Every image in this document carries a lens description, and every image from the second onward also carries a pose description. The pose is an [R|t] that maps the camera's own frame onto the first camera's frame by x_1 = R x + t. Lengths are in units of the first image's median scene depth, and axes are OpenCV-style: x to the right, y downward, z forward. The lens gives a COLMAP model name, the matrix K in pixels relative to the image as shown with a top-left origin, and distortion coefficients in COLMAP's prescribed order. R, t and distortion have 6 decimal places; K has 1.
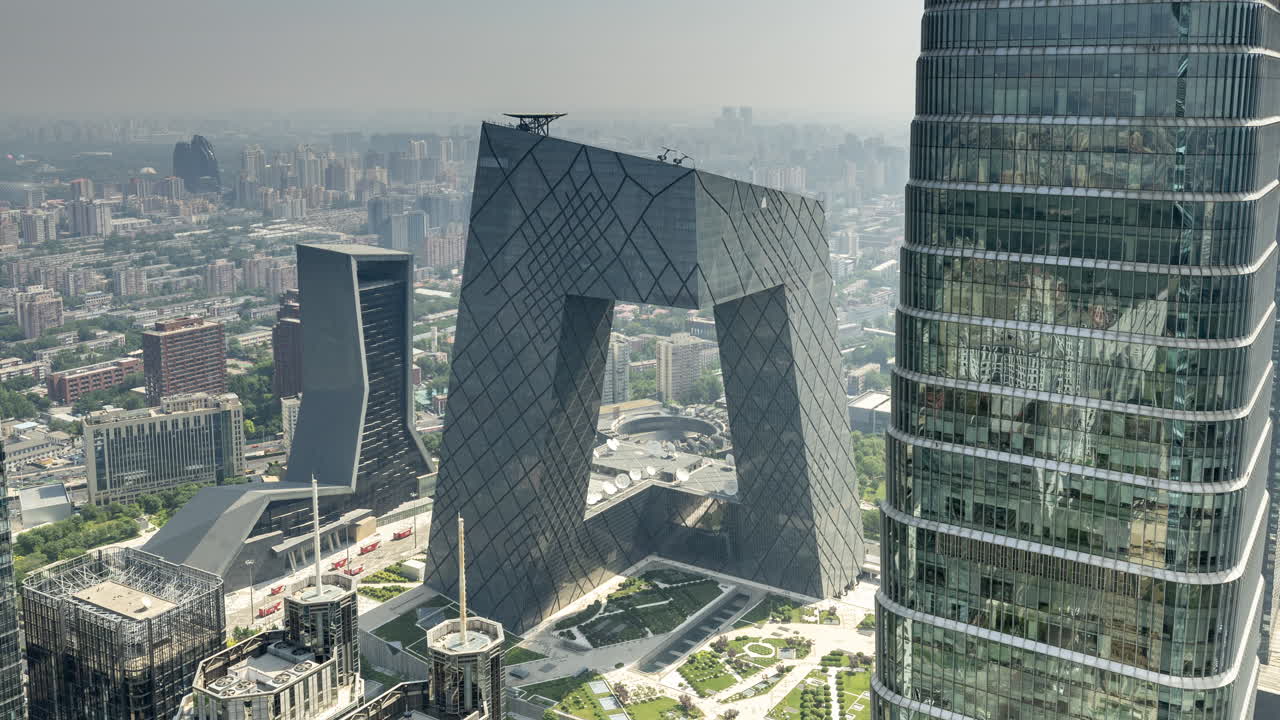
lens RADIAL K [[972.5, 0, 636.8], [0, 972.5, 356.6], [0, 0, 1]] dist [0.011389, 0.005003]
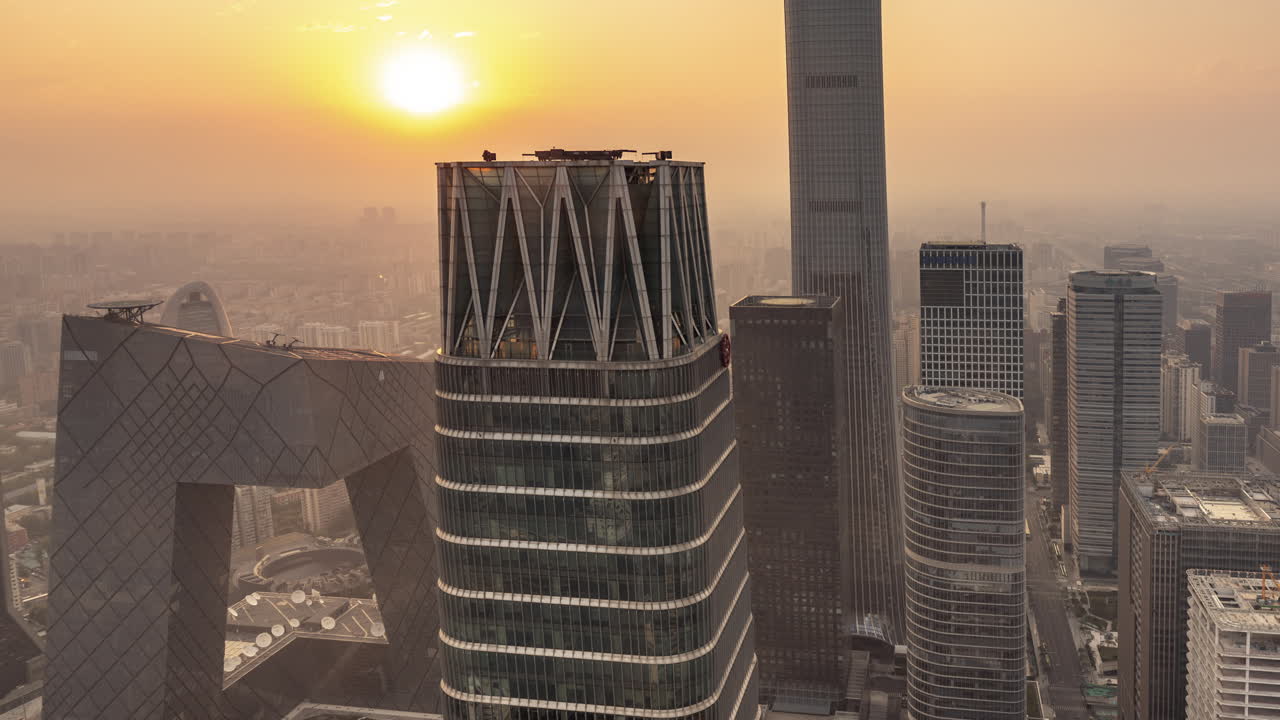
lens RADIAL K [[972.5, 0, 645.8], [0, 972.5, 360.3], [0, 0, 1]] dist [0.011389, 0.005003]
pose [[0.949066, -0.065767, 0.308138, 0.077654], [0.064154, 0.997822, 0.015374, -0.167979], [-0.308478, 0.005177, 0.951218, -0.065474]]
